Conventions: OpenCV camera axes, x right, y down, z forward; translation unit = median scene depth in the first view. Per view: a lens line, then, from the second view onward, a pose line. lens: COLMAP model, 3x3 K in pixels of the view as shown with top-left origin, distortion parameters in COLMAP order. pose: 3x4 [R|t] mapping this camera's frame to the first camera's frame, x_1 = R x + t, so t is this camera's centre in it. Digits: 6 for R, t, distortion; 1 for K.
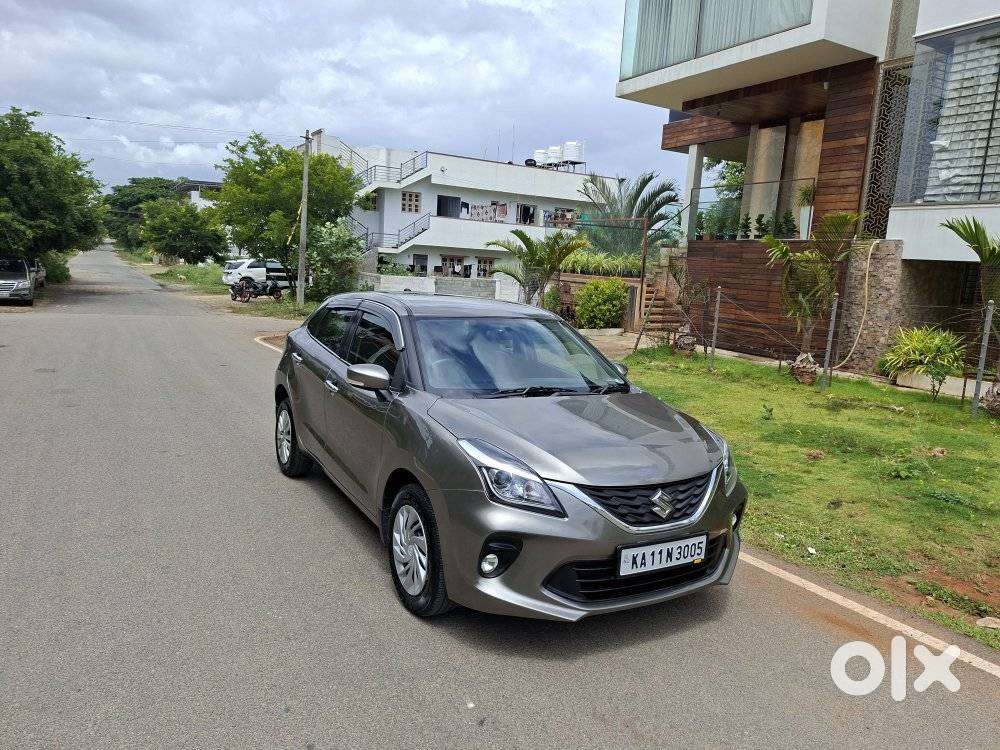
lens RADIAL K [[698.5, 0, 509.6], [0, 698.5, 371.5], [0, 0, 1]] dist [0.093635, -0.099976]
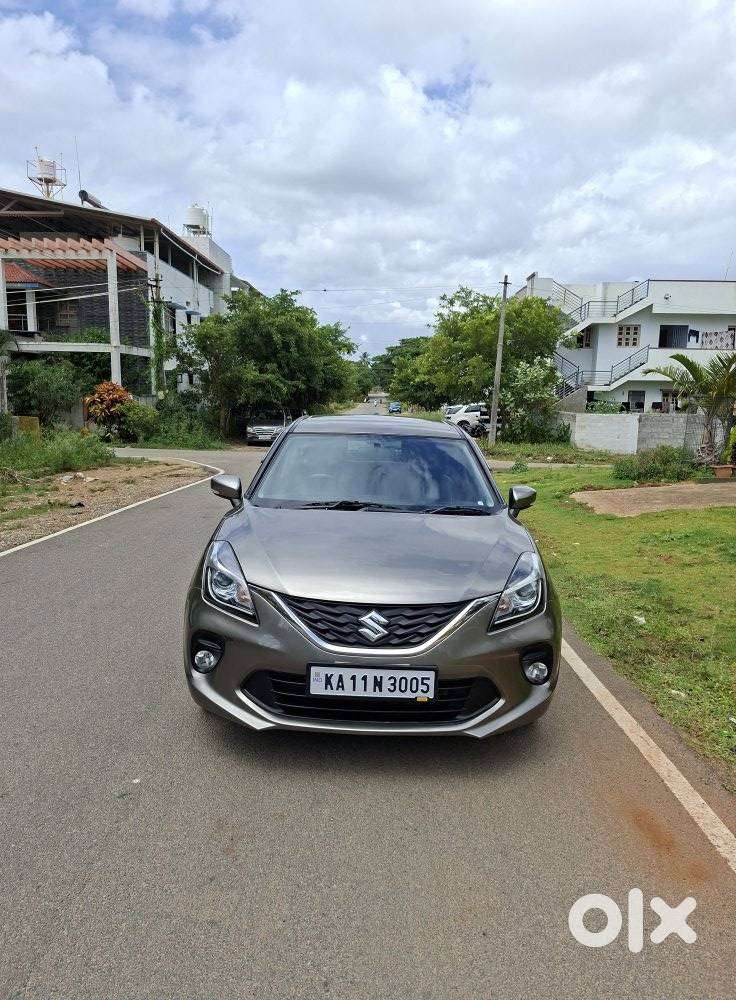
lens RADIAL K [[699.7, 0, 363.5], [0, 699.7, 497.7], [0, 0, 1]] dist [0.096688, -0.159143]
pose [[0.850504, 0.035127, -0.524795, 0.189643], [-0.048612, 0.998746, -0.011931, 0.009590], [0.523718, 0.035659, 0.851145, 0.060715]]
